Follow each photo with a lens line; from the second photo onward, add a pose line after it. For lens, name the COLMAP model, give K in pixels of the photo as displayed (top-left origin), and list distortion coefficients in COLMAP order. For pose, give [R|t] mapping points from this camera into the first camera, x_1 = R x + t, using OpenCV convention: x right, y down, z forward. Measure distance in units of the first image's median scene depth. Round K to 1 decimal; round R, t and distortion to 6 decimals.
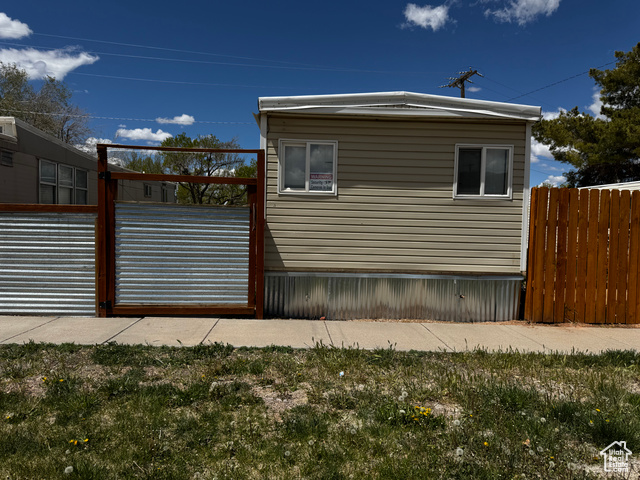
lens RADIAL K [[470.2, 0, 320.8], [0, 470.2, 254.5], [0, 0, 1]] dist [0.005325, 0.001444]
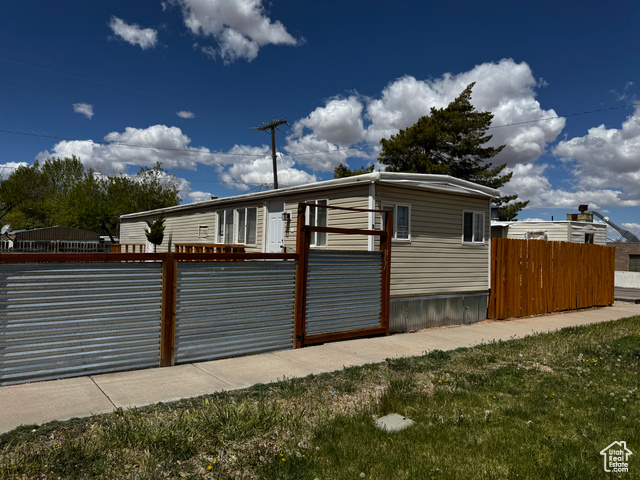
lens RADIAL K [[470.2, 0, 318.2], [0, 470.2, 239.2], [0, 0, 1]] dist [0.005325, 0.001444]
pose [[0.822731, 0.005415, 0.568405, -0.971582], [0.036076, 0.997441, -0.061720, -0.056317], [-0.567285, 0.071285, 0.820430, -0.002484]]
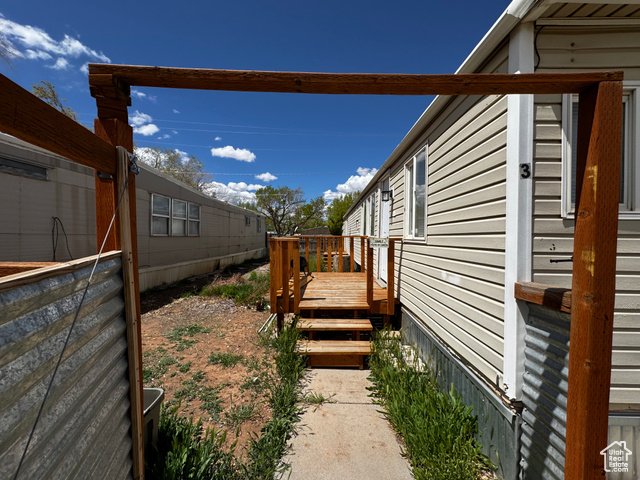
lens RADIAL K [[257.4, 0, 320.5], [0, 257.4, 240.4], [0, 0, 1]] dist [-0.003630, -0.000112]
pose [[0.996943, -0.016211, -0.076437, -0.272884], [0.012228, 0.998557, -0.052297, -0.098596], [0.077175, 0.051202, 0.995702, 0.743812]]
